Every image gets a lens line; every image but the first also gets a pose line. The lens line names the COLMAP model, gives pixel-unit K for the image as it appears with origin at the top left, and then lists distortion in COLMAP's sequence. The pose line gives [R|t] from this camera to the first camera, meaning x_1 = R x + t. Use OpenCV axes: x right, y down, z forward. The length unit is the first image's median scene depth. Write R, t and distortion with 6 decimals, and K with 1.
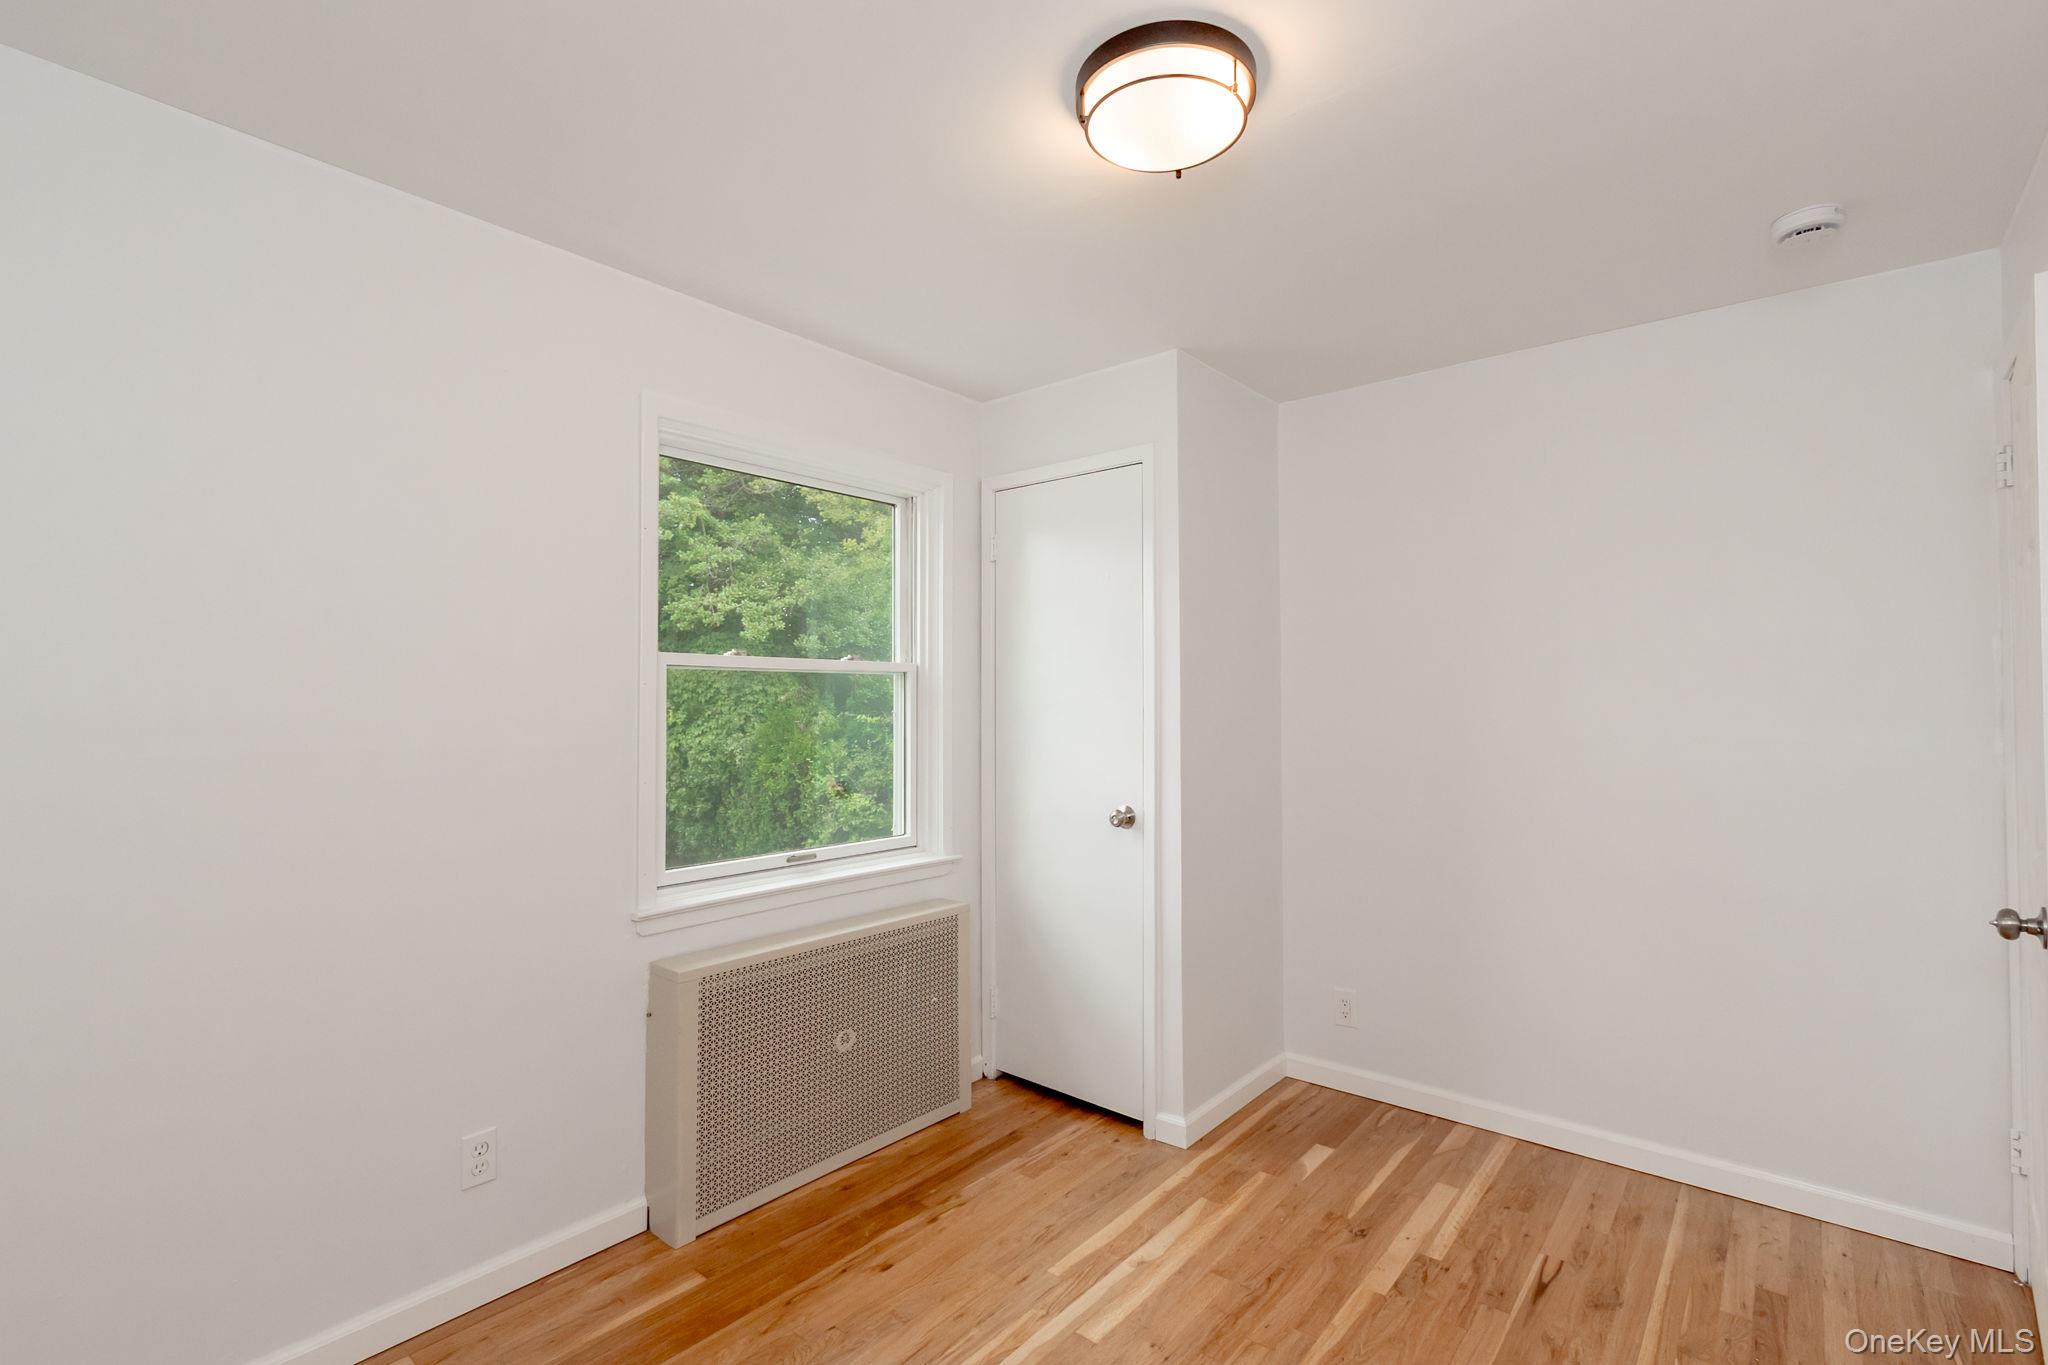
lens RADIAL K [[936.9, 0, 1024.0], [0, 936.9, 682.5], [0, 0, 1]] dist [-0.004885, -0.001600]
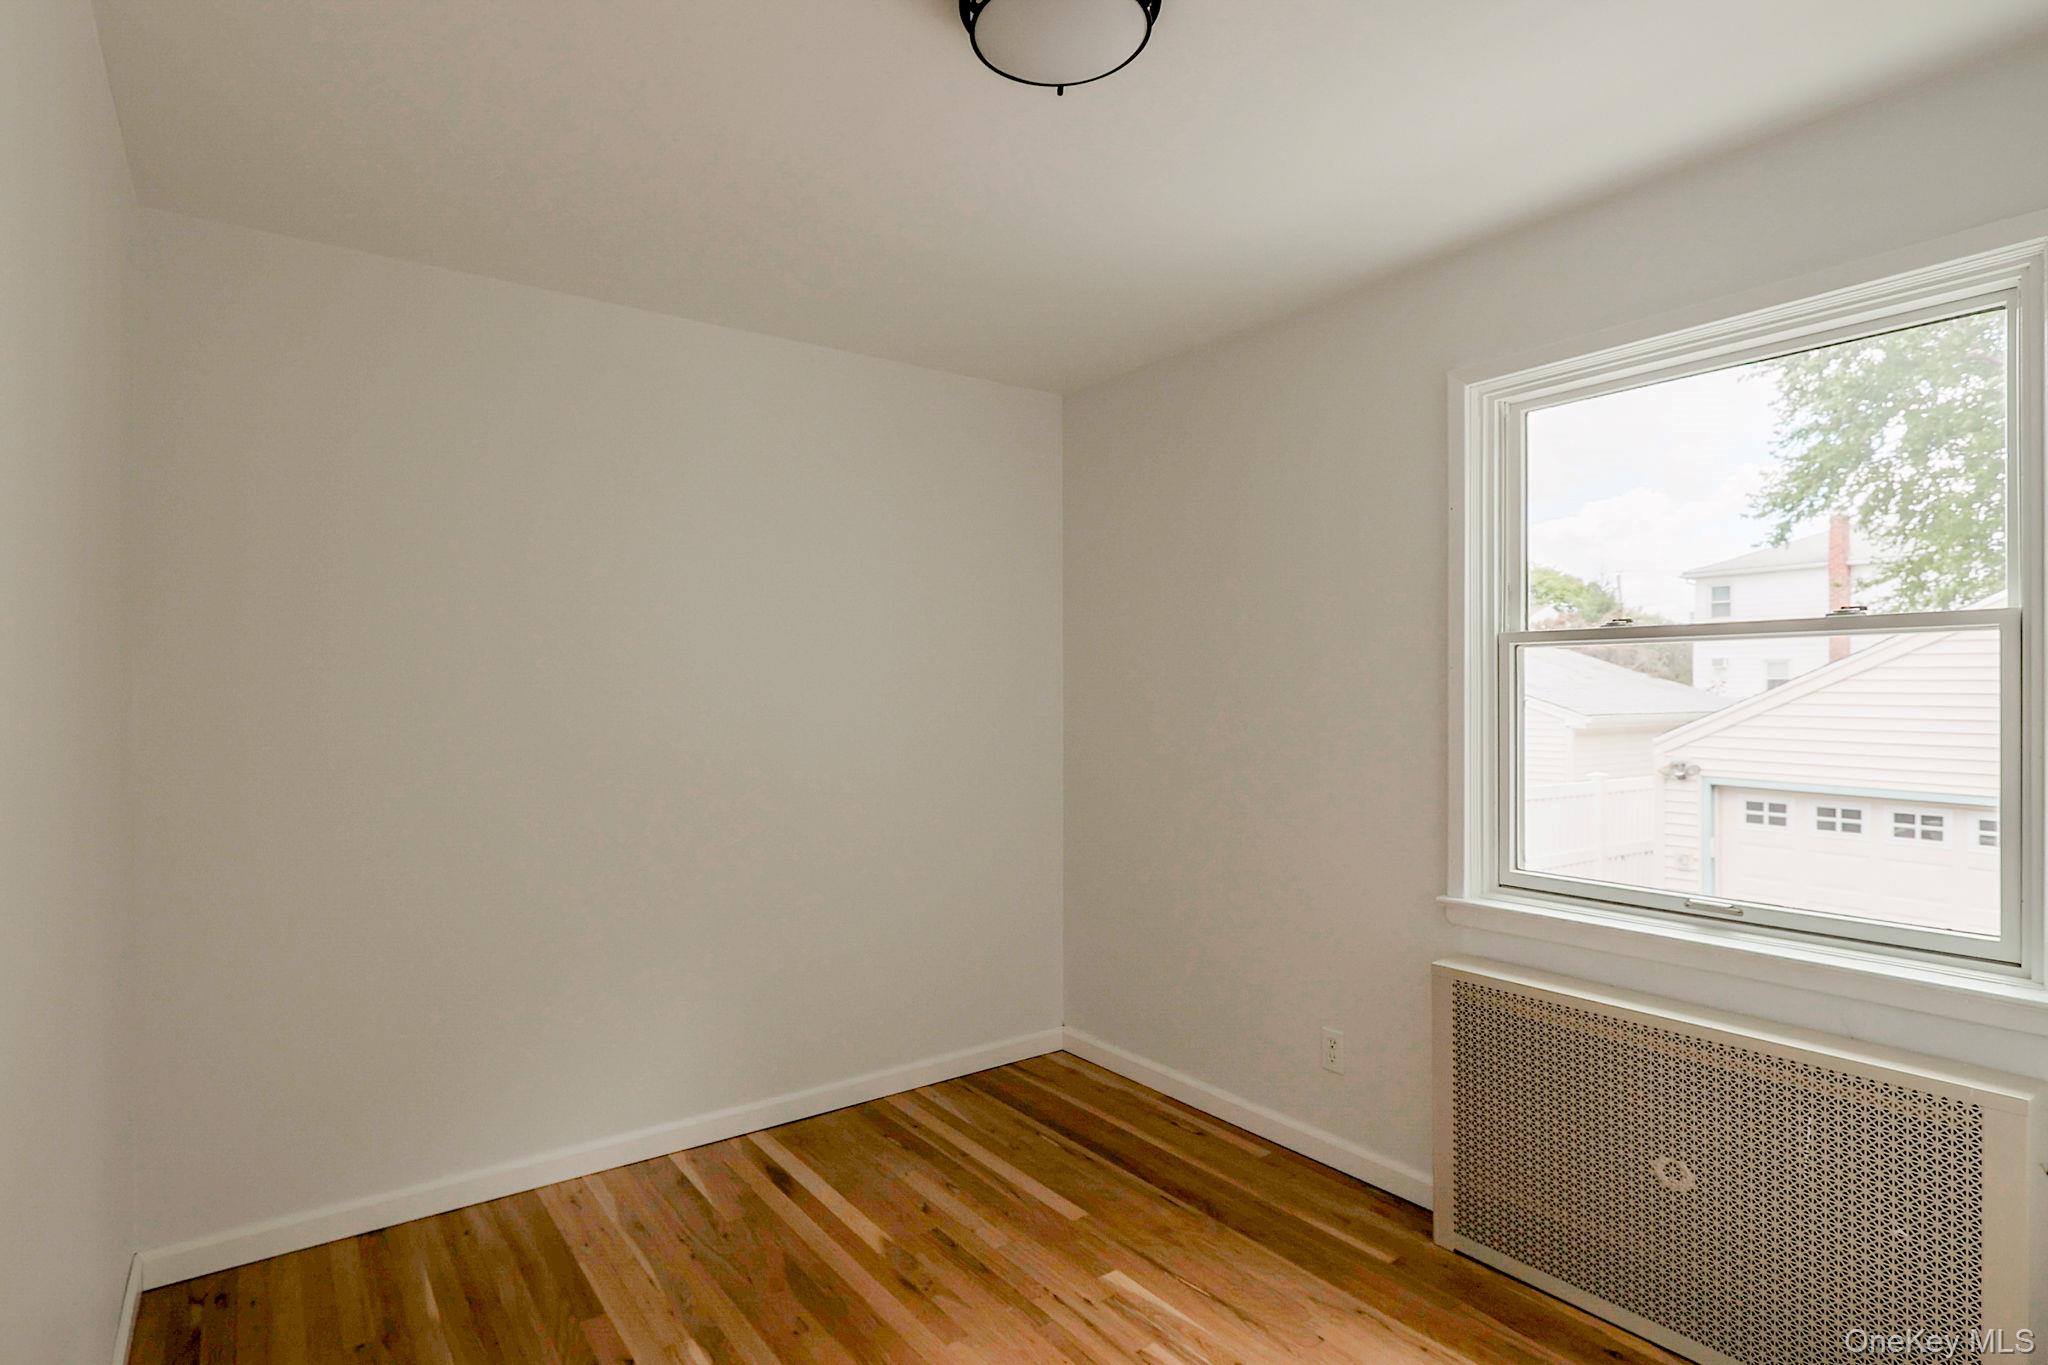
lens RADIAL K [[1038.3, 0, 1019.9], [0, 1038.3, 685.9], [0, 0, 1]] dist [-0.002505, -0.002695]
pose [[-0.227739, 0.002387, -0.973719, 0.648187], [0.018713, 0.999823, -0.001926, 0.011681], [0.973542, -0.018660, -0.227744, 0.686785]]
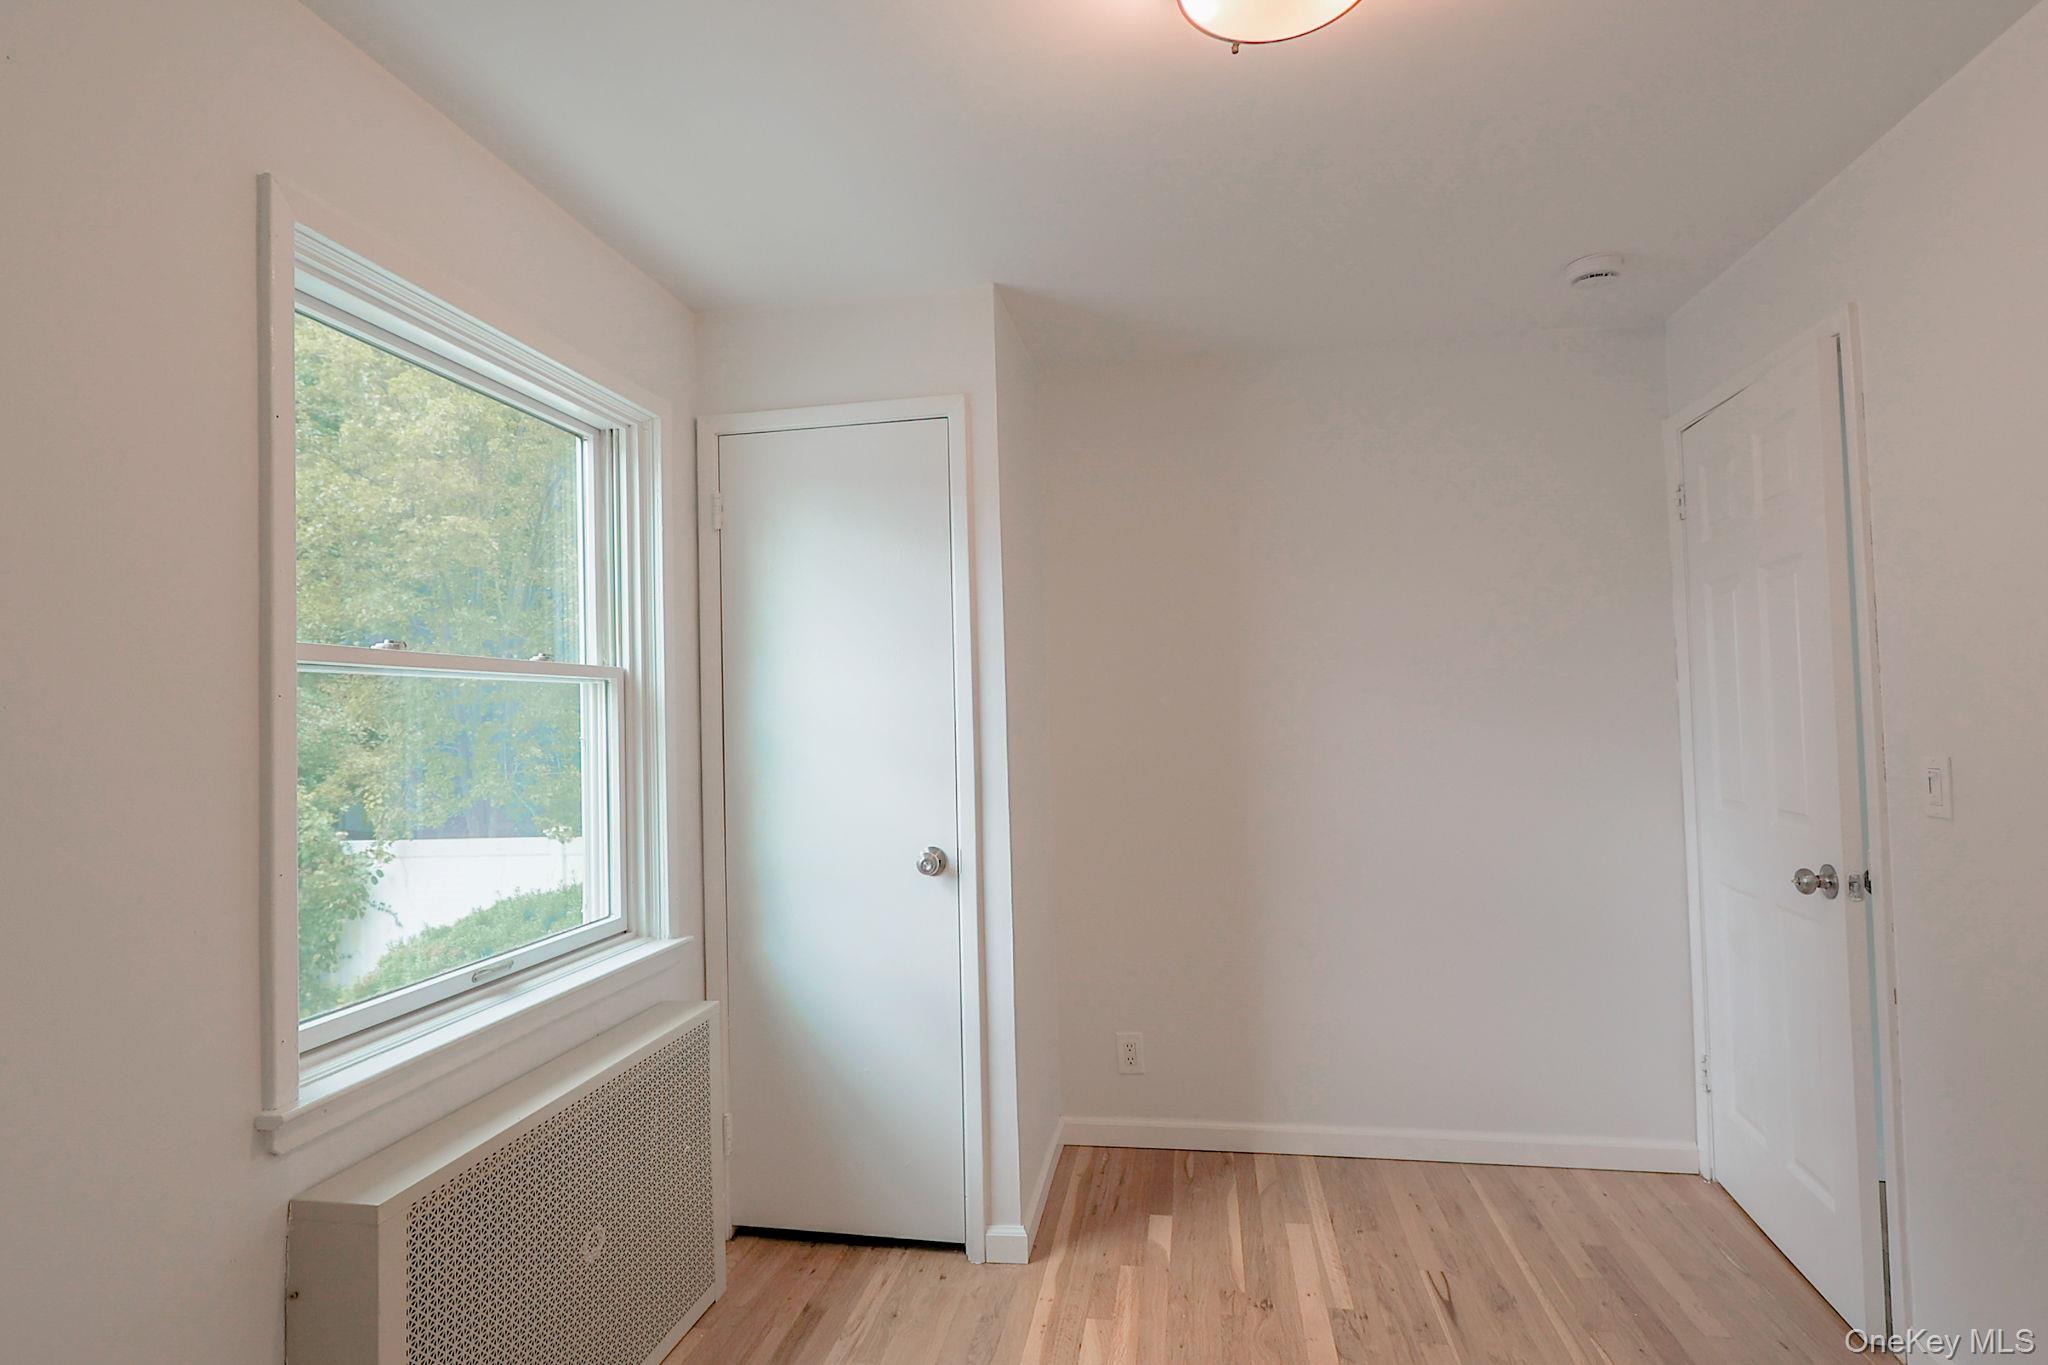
lens RADIAL K [[1038.3, 0, 1019.9], [0, 1038.3, 685.9], [0, 0, 1]] dist [-0.002505, -0.002695]
pose [[0.864657, -0.004783, 0.502340, -0.285187], [0.014191, 0.999788, -0.014909, 0.009739], [-0.502163, 0.020020, 0.864541, 0.214526]]
